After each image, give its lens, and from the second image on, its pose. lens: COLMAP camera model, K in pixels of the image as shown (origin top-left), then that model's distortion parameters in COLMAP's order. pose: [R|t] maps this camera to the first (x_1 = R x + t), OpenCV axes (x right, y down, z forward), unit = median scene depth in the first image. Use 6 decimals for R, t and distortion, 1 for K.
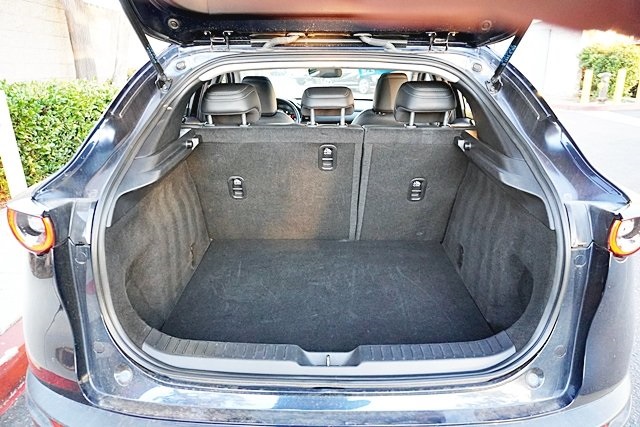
lens RADIAL K [[424.4, 0, 318.9], [0, 424.4, 216.9], [0, 0, 1]] dist [-0.040063, 0.017875]
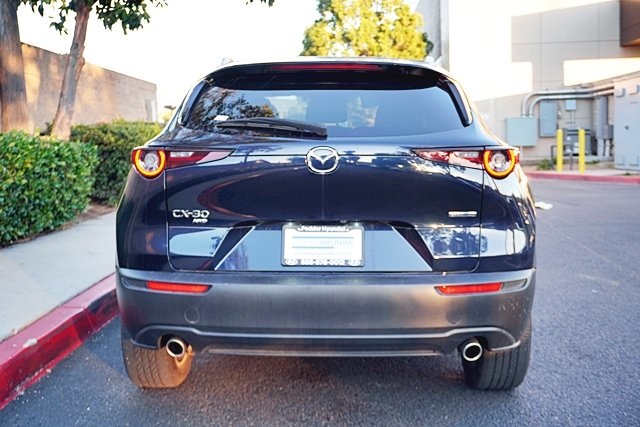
lens RADIAL K [[767.6, 0, 319.4], [0, 767.6, 212.4], [0, 0, 1]] dist [-0.013333, 0.000000]
pose [[0.999859, 0.003453, -0.016436, 0.009324], [-0.007445, 0.968344, -0.249508, 0.208319], [0.015054, 0.249596, 0.968233, -0.408634]]
